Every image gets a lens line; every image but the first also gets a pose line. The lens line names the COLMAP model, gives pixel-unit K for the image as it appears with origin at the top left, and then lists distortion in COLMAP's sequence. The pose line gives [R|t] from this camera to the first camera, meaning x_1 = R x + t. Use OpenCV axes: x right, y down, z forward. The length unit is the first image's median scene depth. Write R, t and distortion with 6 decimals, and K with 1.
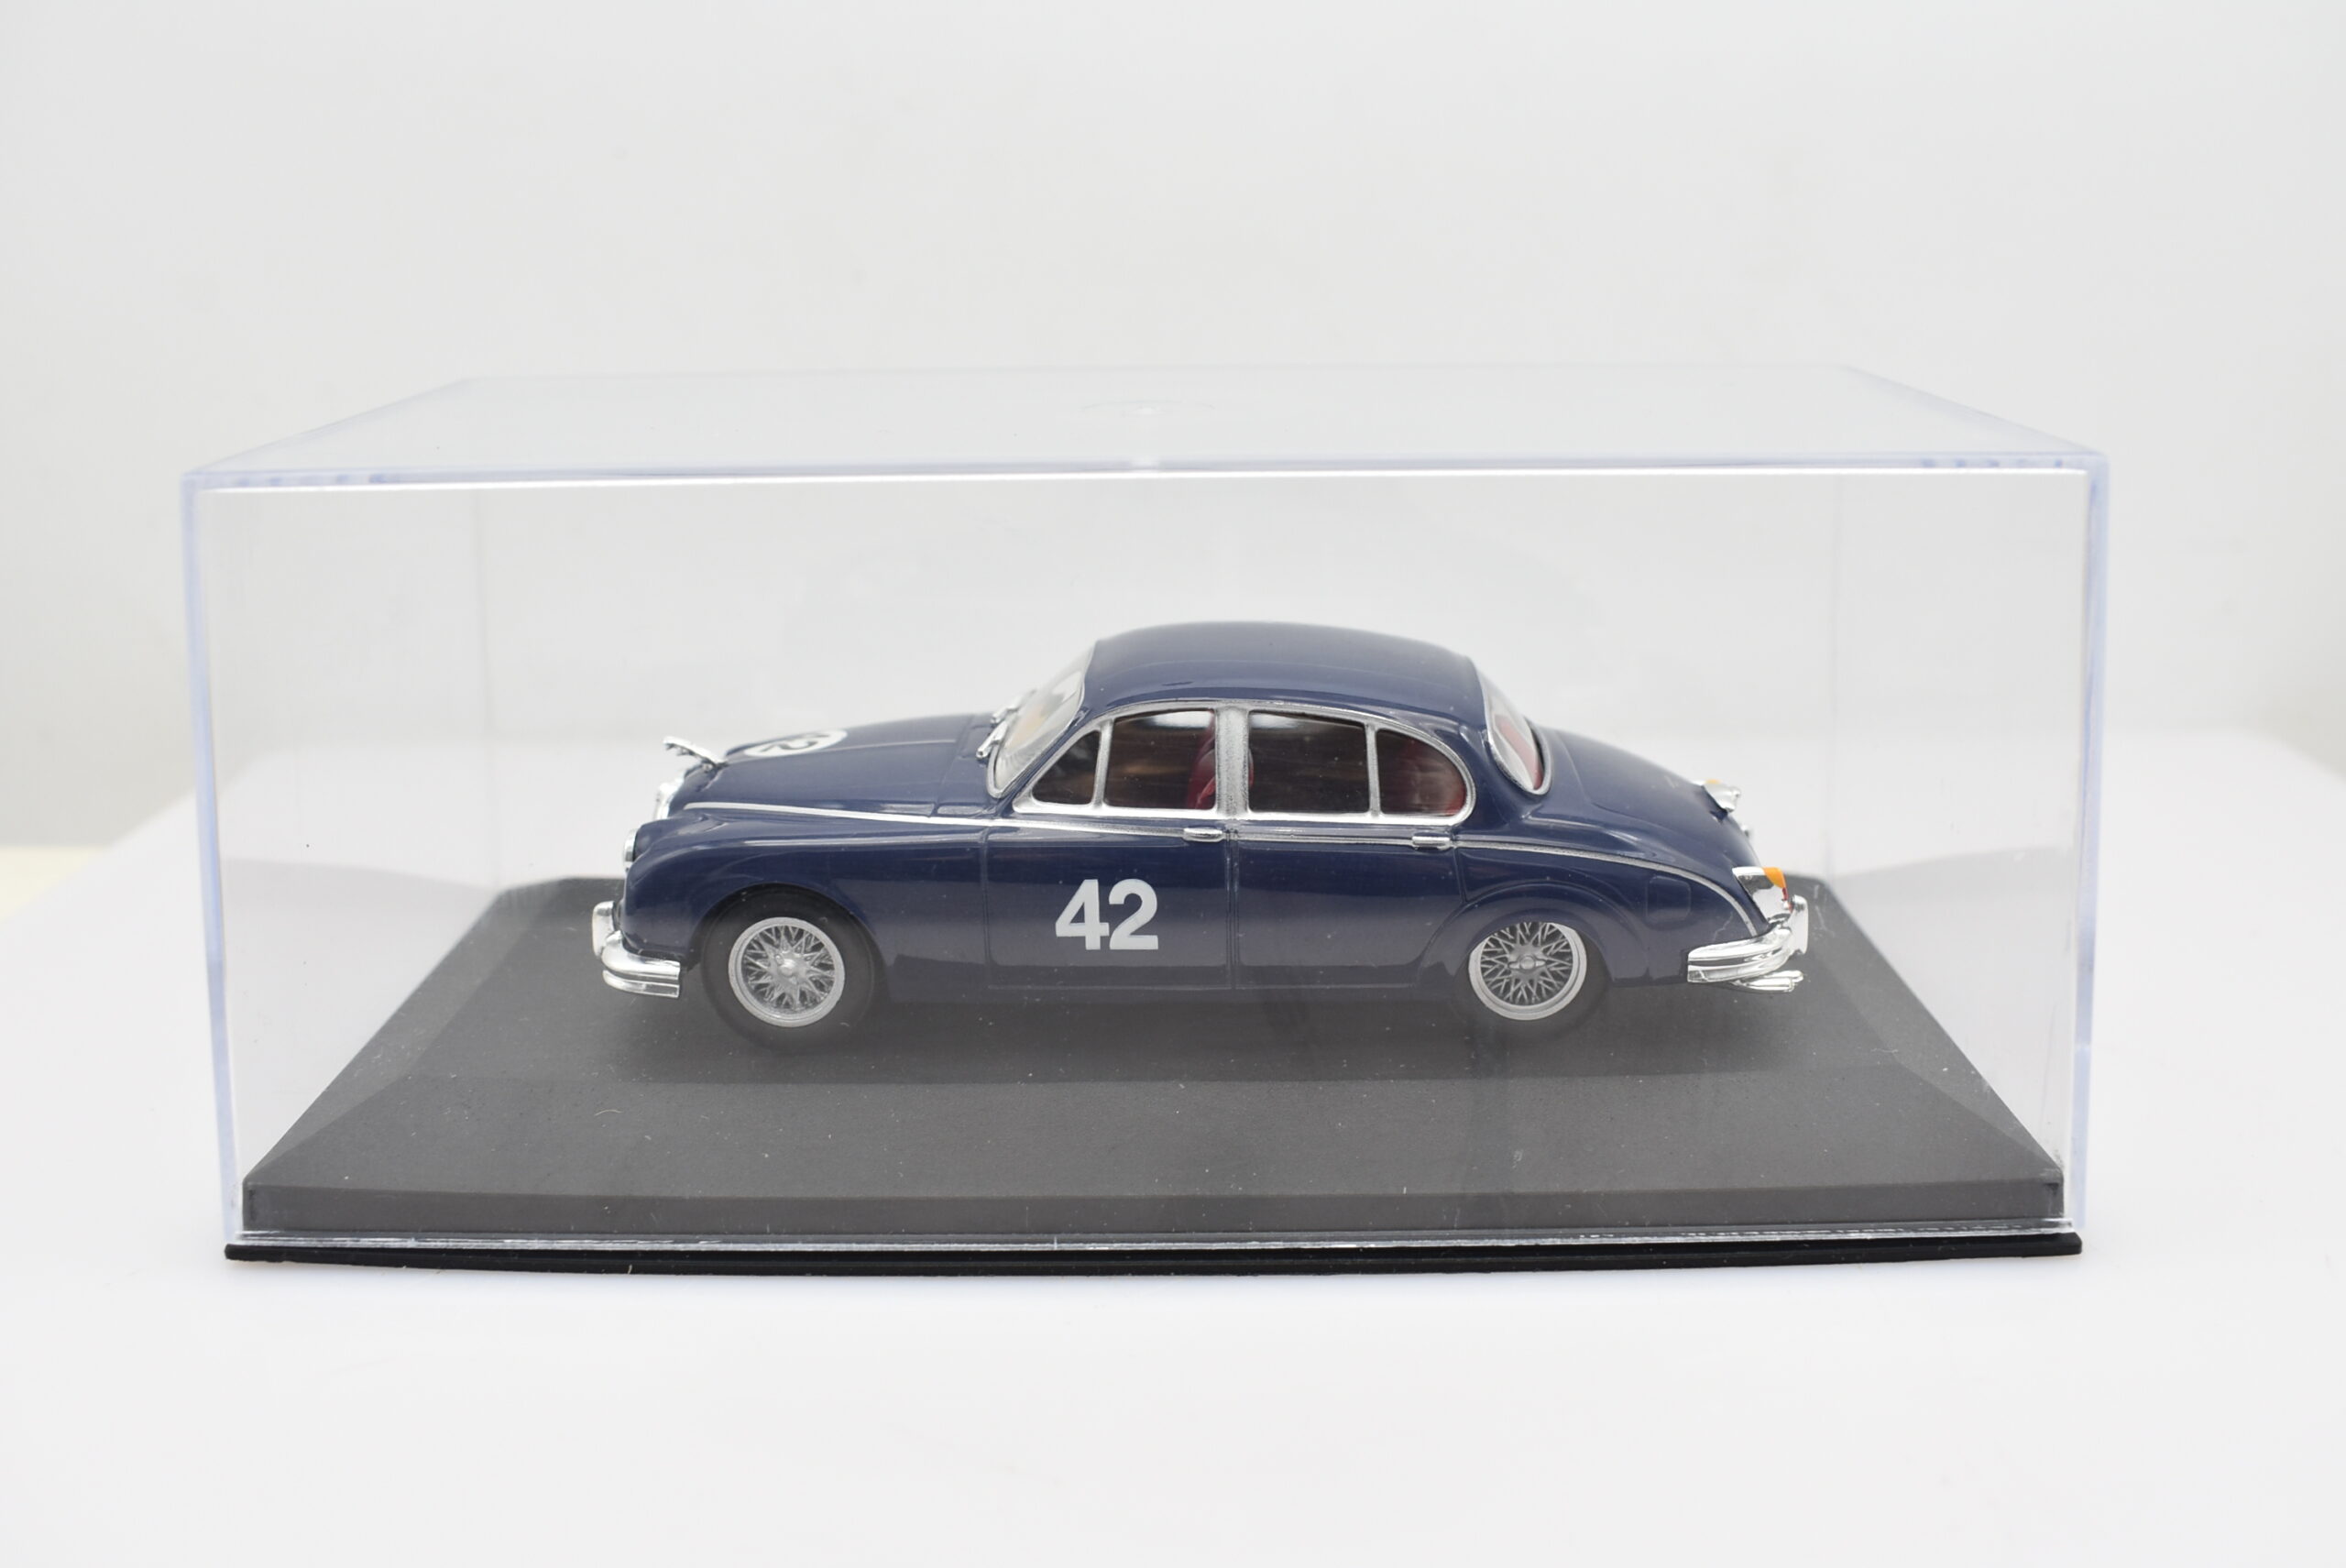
lens RADIAL K [[2187.1, 0, 1173.0], [0, 2187.1, 784.0], [0, 0, 1]] dist [-0.005517, -0.001001]
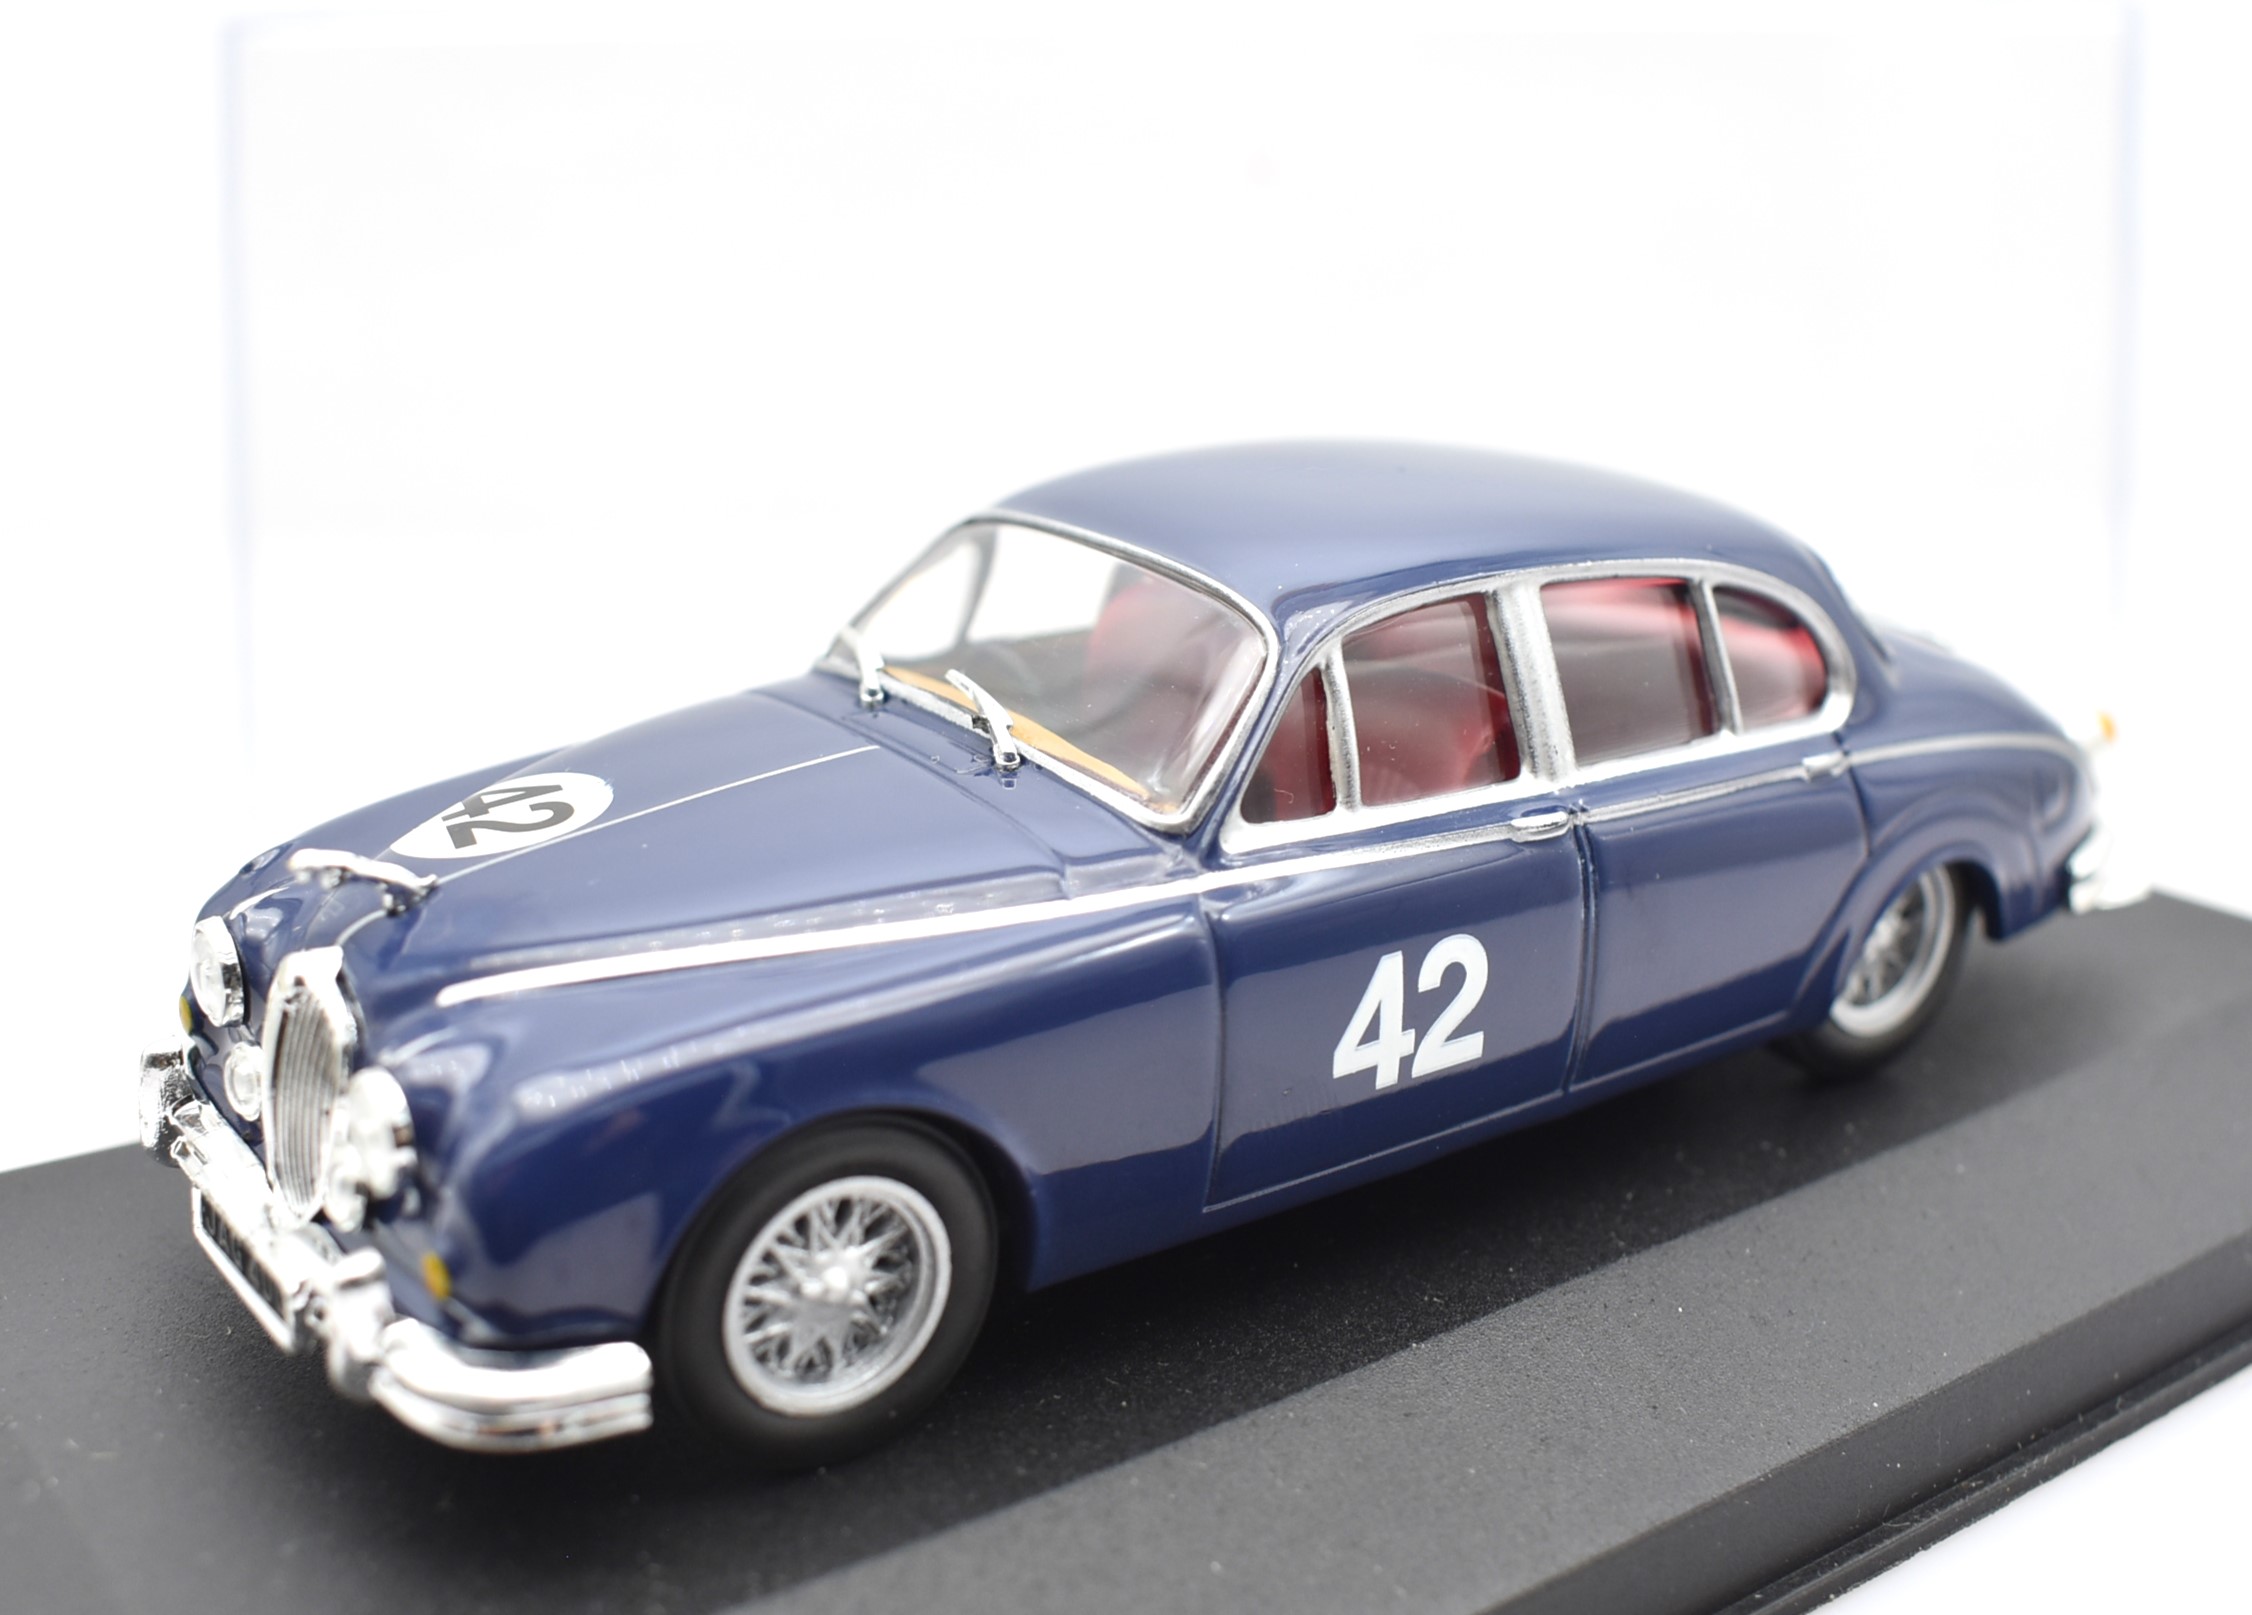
lens RADIAL K [[2817.7, 0, 1126.0], [0, 2817.7, 807.5], [0, 0, 1]] dist [-0.012991, -0.024131]
pose [[0.797127, -0.185345, 0.574661, -0.449276], [0.163335, 0.982430, 0.090296, -0.058536], [-0.581300, 0.021885, 0.813395, 0.483080]]
